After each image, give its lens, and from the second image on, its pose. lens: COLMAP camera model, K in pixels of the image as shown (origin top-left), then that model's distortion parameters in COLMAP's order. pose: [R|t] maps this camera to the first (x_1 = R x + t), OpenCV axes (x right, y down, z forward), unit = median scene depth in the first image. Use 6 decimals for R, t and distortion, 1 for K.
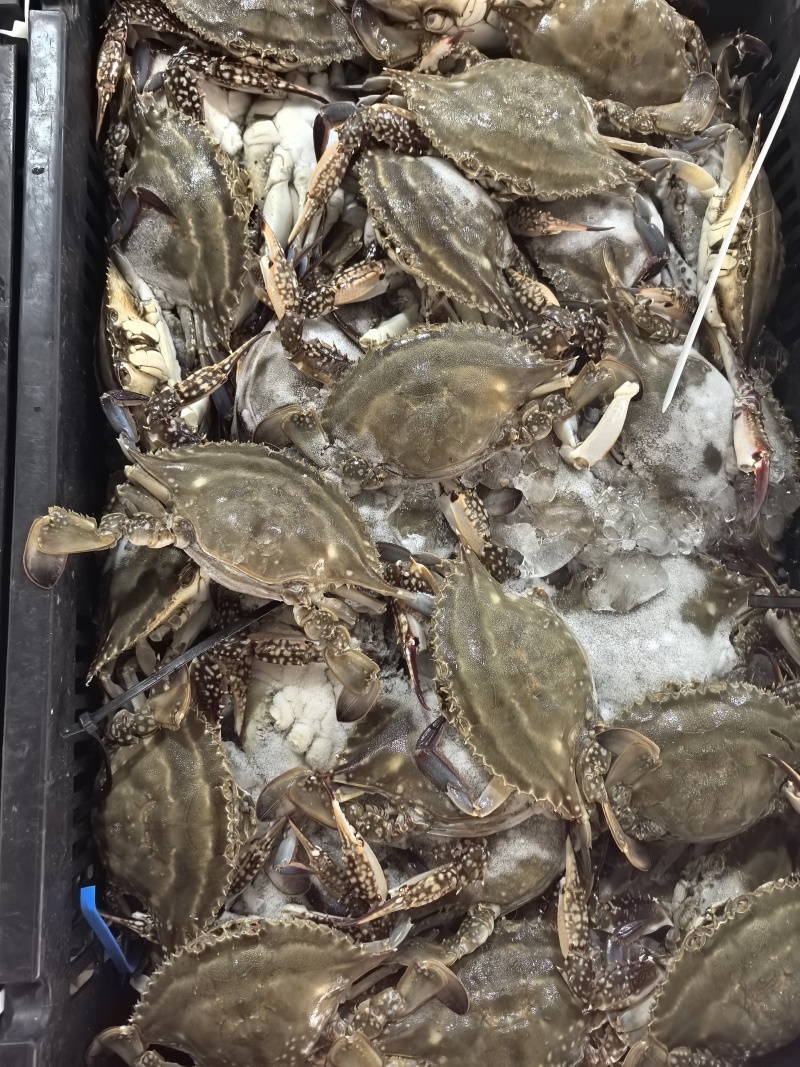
lens RADIAL K [[841.8, 0, 400.0], [0, 841.8, 533.5], [0, 0, 1]] dist [-0.098569, 0.058173]
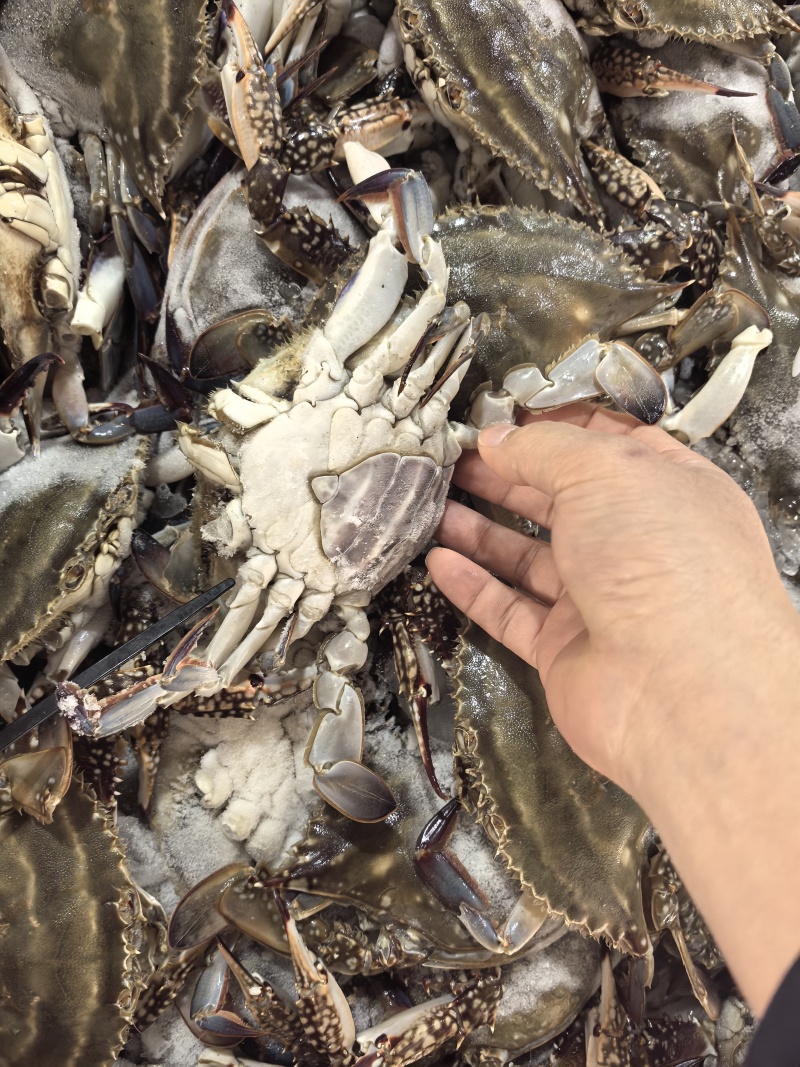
lens RADIAL K [[841.8, 0, 400.0], [0, 841.8, 533.5], [0, 0, 1]] dist [-0.098569, 0.058173]
pose [[0.989064, 0.068729, 0.130498, -0.093664], [-0.080678, 0.992795, 0.088599, -0.049351], [-0.123468, -0.098158, 0.987482, 0.349814]]
